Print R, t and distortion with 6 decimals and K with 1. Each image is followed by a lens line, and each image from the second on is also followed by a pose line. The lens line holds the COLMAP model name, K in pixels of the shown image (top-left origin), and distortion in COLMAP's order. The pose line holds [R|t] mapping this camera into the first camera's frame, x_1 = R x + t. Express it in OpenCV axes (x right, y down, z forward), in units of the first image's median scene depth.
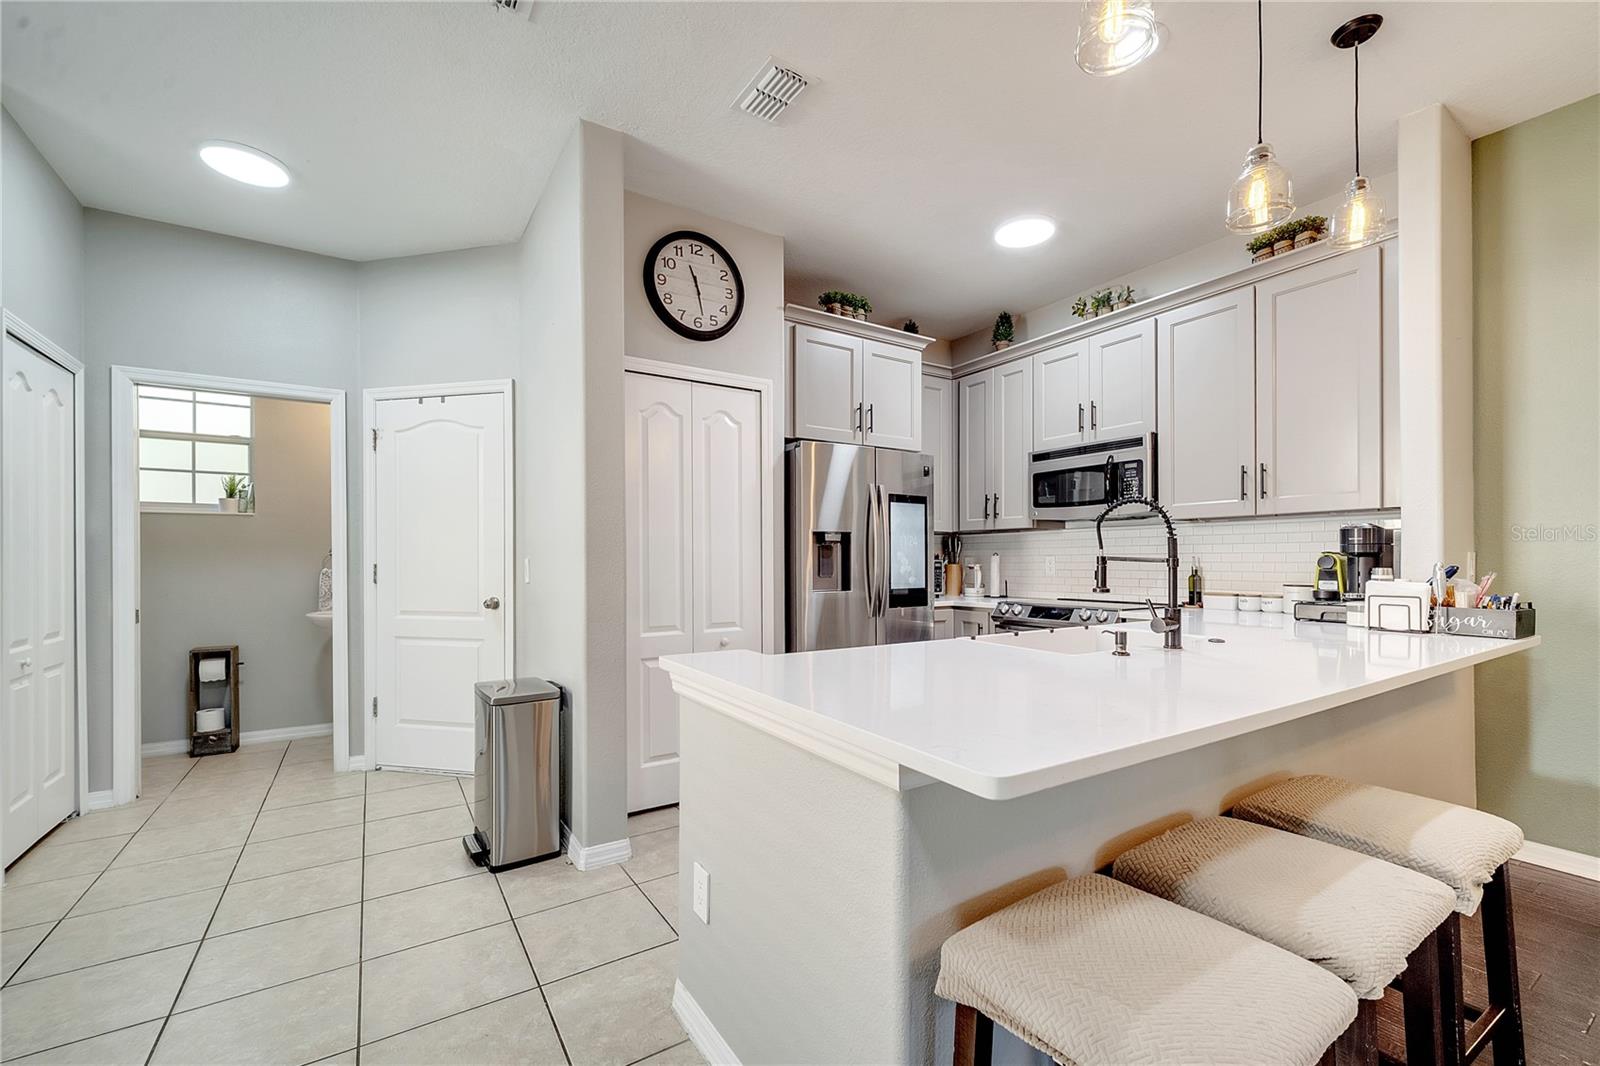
lens RADIAL K [[658.0, 0, 795.8], [0, 658.0, 559.3], [0, 0, 1]] dist [0.006540, -0.000362]
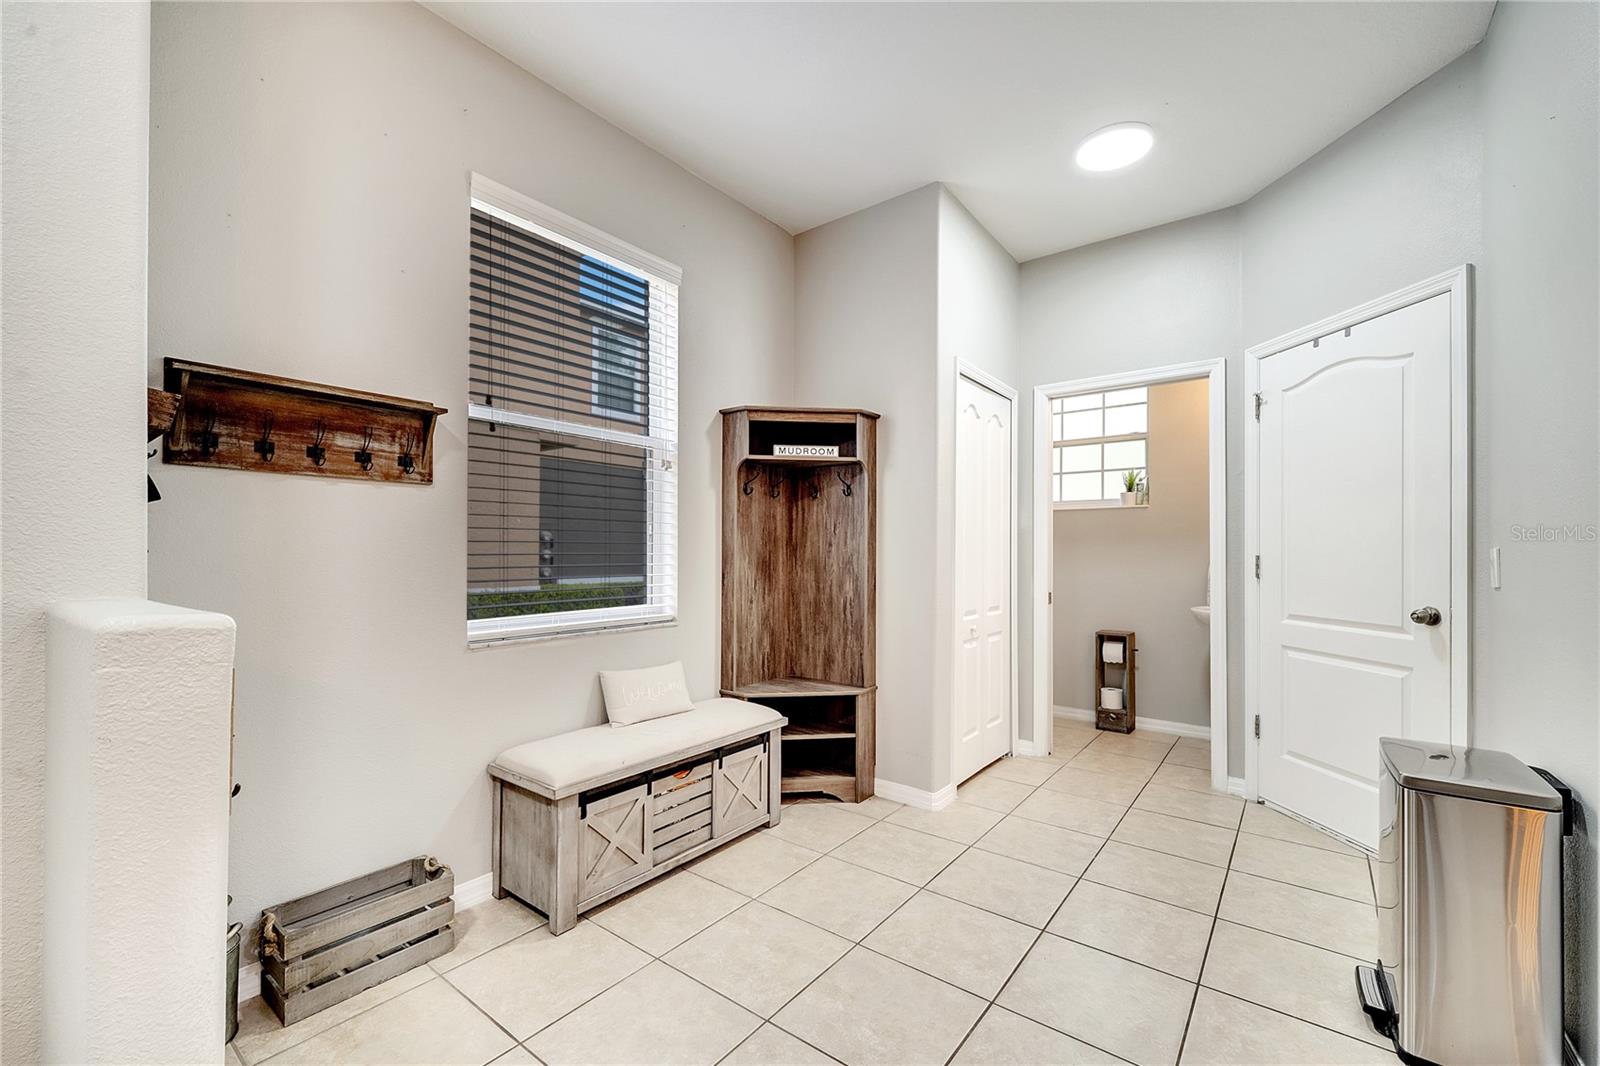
lens RADIAL K [[656.8, 0, 804.3], [0, 656.8, 549.9], [0, 0, 1]] dist [0.004263, -0.000615]
pose [[0.338250, 0.000722, -0.941056, -0.053456], [-0.003744, 0.999993, -0.000578, 0.003417], [0.941049, 0.003719, 0.338250, 0.199889]]
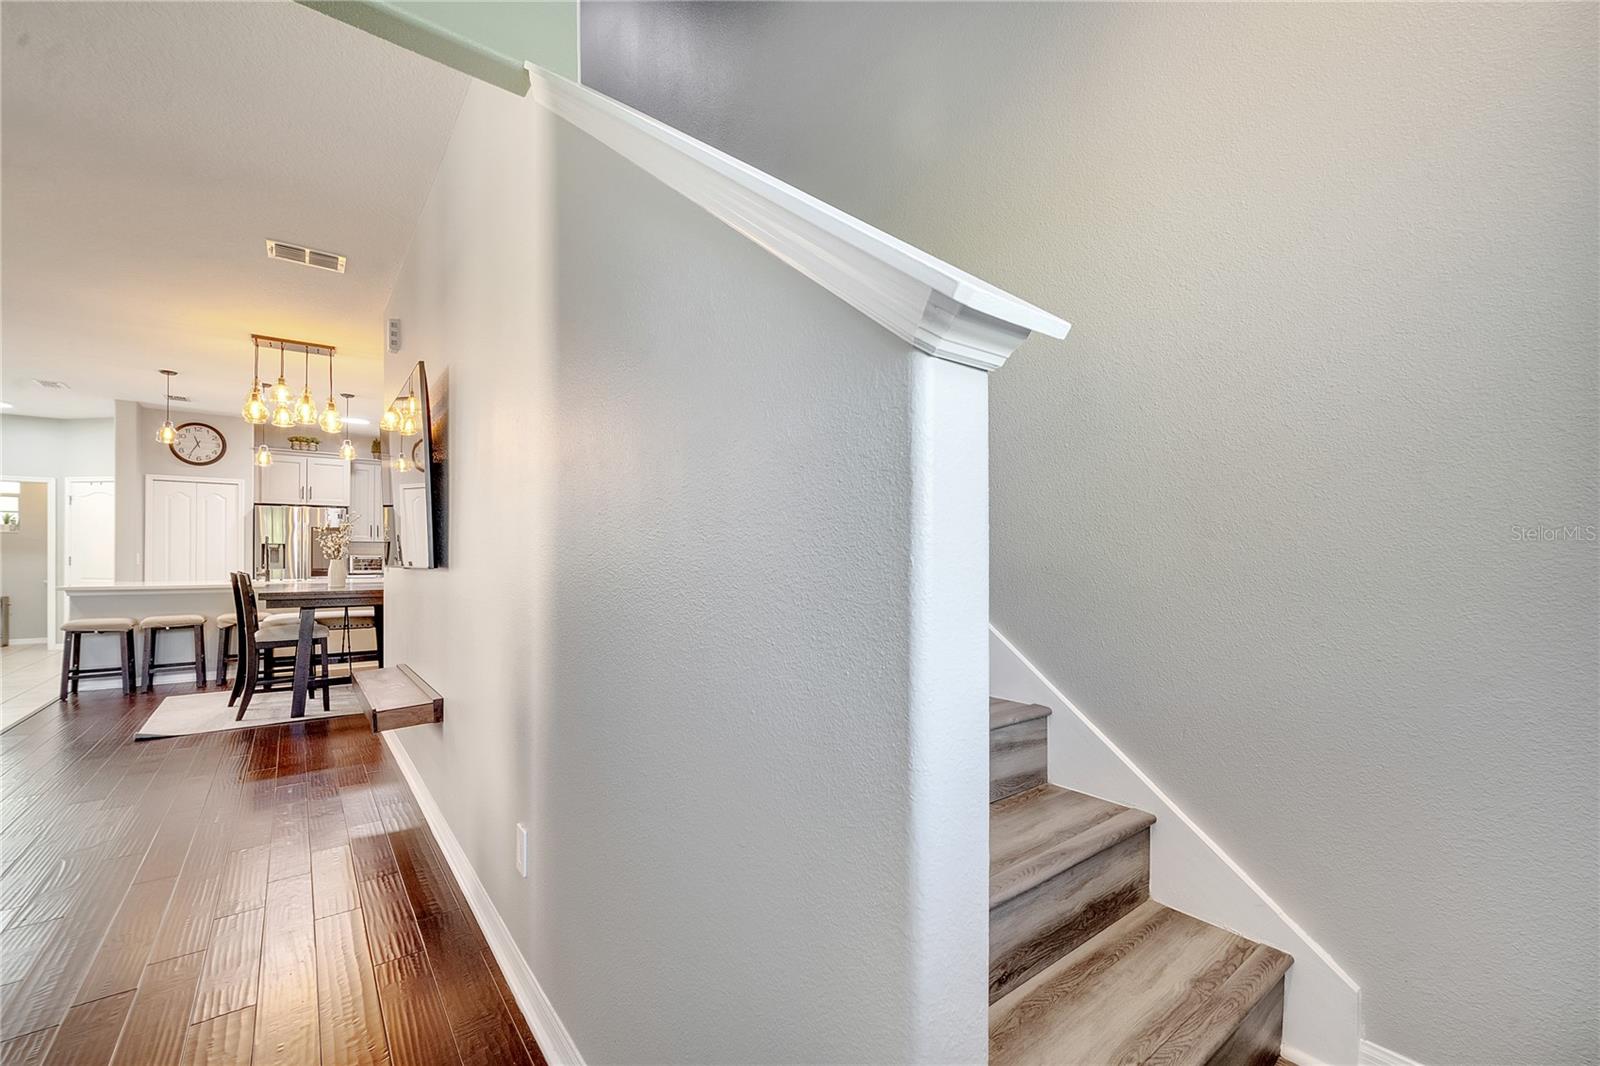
lens RADIAL K [[658.0, 0, 795.8], [0, 658.0, 559.3], [0, 0, 1]] dist [0.006540, -0.000362]
pose [[0.996265, 0.002414, 0.086318, 1.778978], [-0.001841, 0.999976, -0.006721, 0.032394], [-0.086332, 0.006537, 0.996245, -1.590586]]
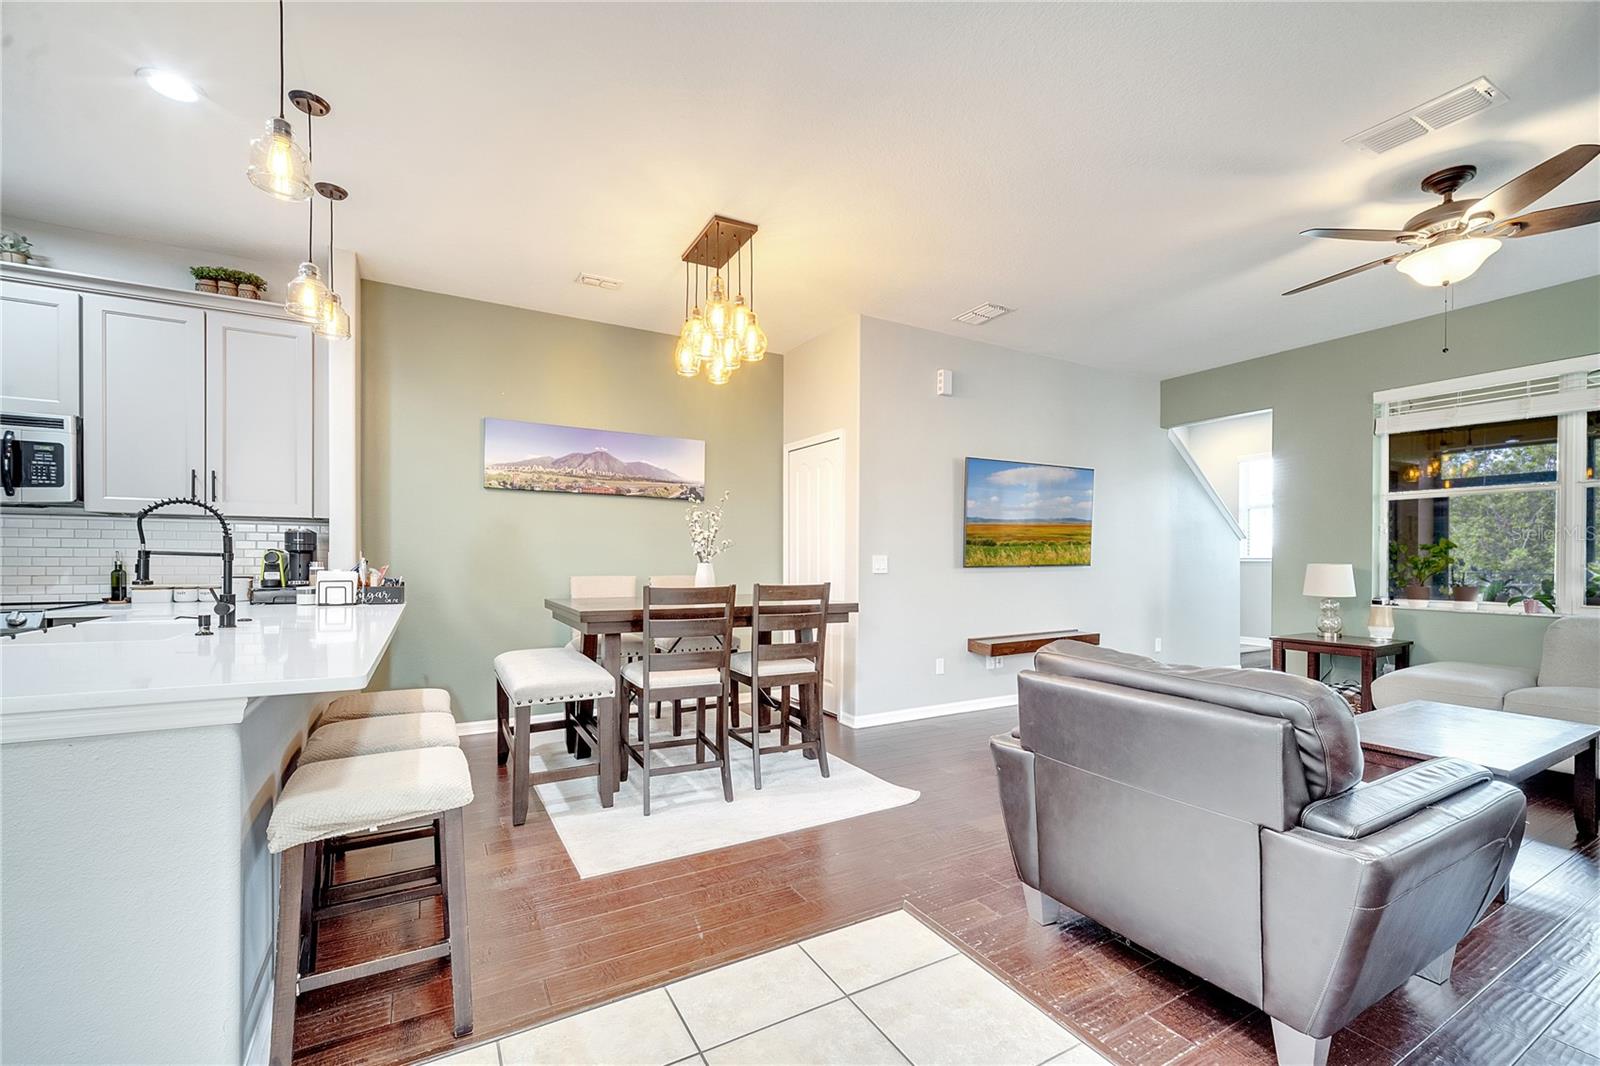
lens RADIAL K [[658.0, 0, 795.8], [0, 658.0, 559.3], [0, 0, 1]] dist [0.006540, -0.000362]
pose [[0.058922, 0.002855, 0.998258, -0.334615], [-0.007619, 0.999968, -0.002411, 0.002623], [-0.998233, -0.007464, 0.058942, -0.066001]]
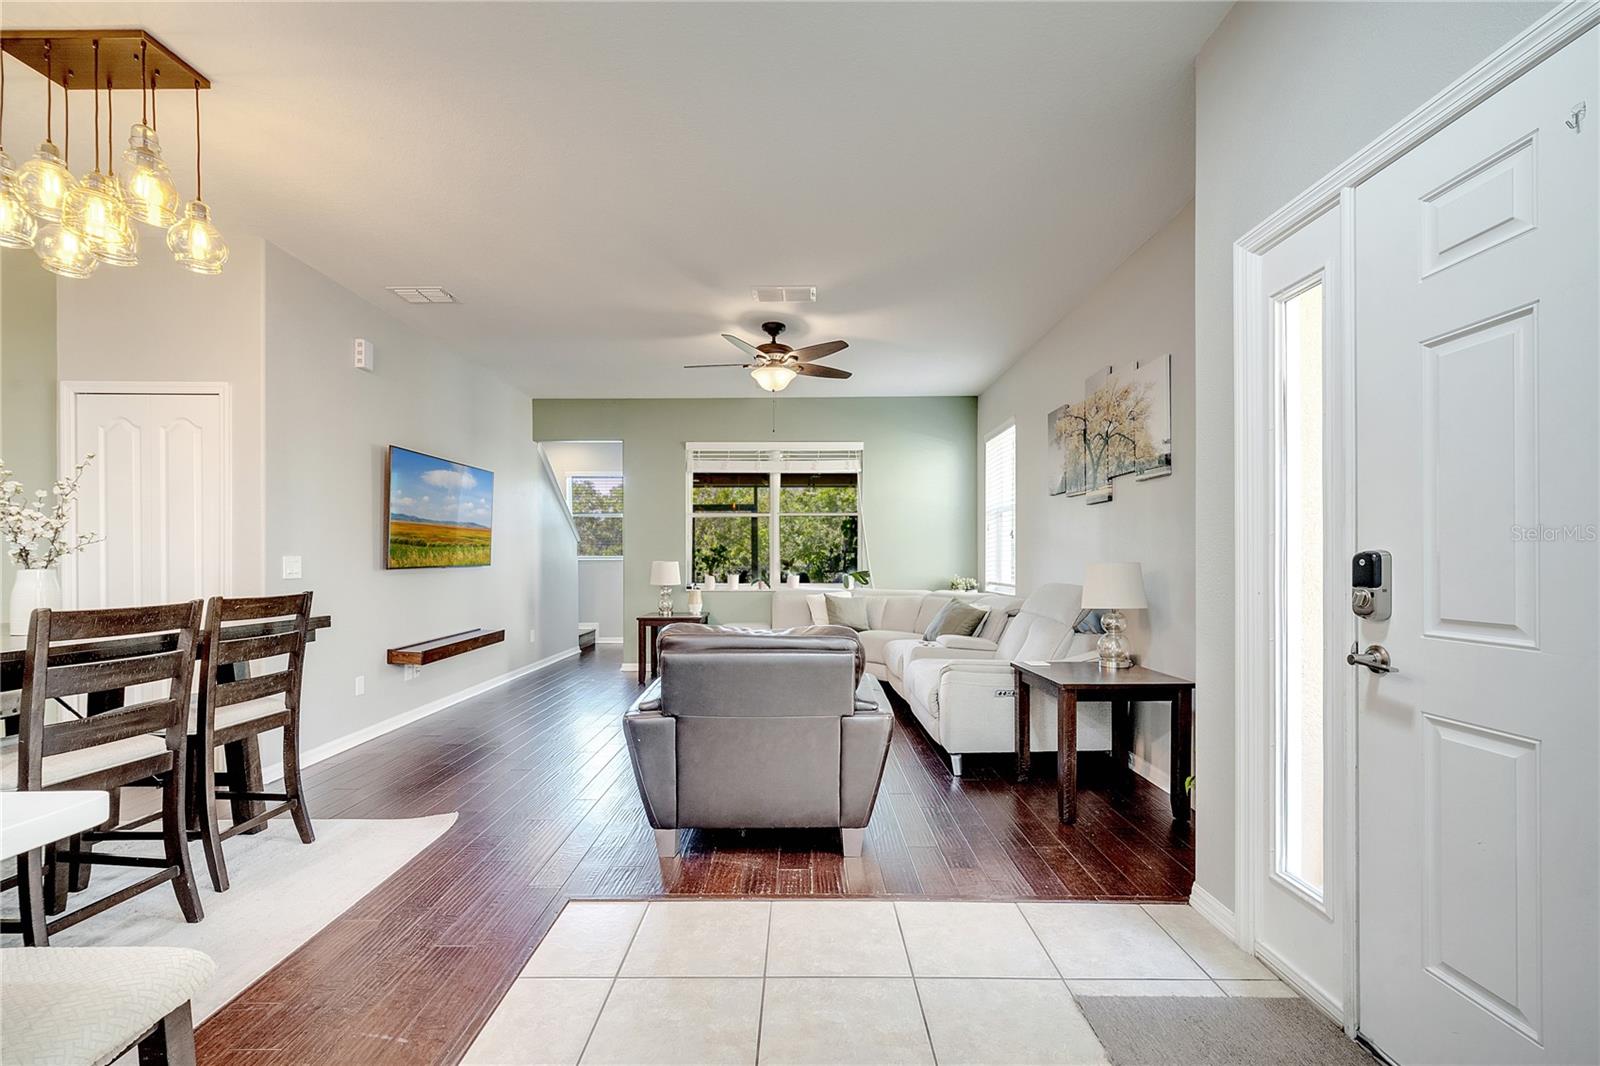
lens RADIAL K [[658.0, 0, 795.8], [0, 658.0, 559.3], [0, 0, 1]] dist [0.006540, -0.000362]
pose [[-0.838003, 0.005273, 0.545640, -0.236930], [0.003896, 0.999986, -0.003680, 0.002545], [-0.545651, -0.000958, -0.838012, 0.294497]]
